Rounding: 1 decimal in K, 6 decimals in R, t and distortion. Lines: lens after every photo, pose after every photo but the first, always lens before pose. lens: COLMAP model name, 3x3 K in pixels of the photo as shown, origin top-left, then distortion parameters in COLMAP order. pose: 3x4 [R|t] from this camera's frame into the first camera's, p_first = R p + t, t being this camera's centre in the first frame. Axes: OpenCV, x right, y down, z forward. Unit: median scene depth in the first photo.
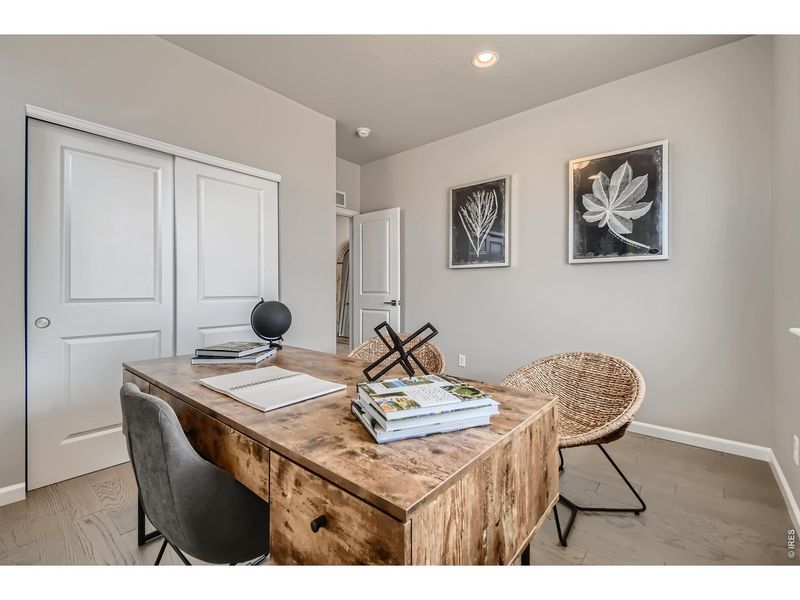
lens RADIAL K [[351.3, 0, 400.2], [0, 351.3, 295.1], [0, 0, 1]] dist [0.023000, -0.008873]
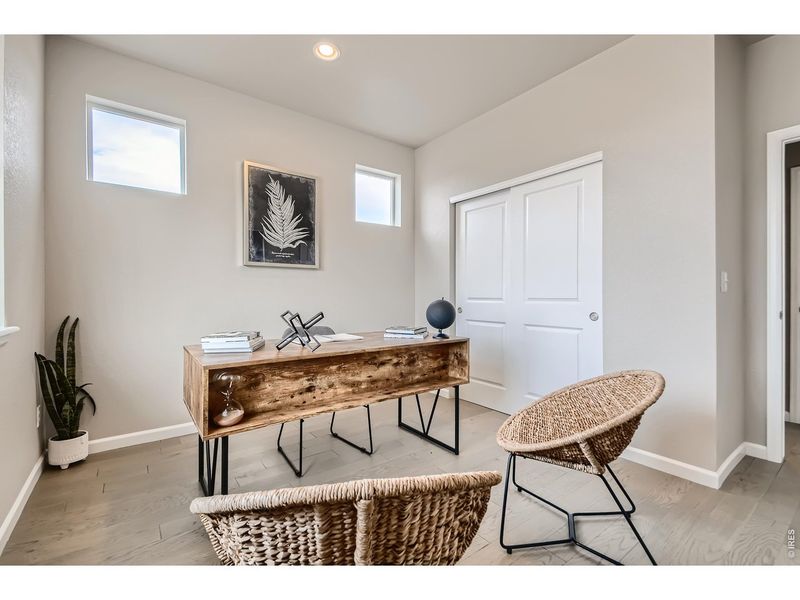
lens RADIAL K [[351.3, 0, 400.0], [0, 351.3, 294.8], [0, 0, 1]] dist [0.023000, -0.008873]
pose [[-0.223723, 0.007390, -0.974625, 0.698828], [-0.006228, 0.999940, 0.009011, -0.014135], [0.974633, 0.008086, -0.223664, 0.903500]]
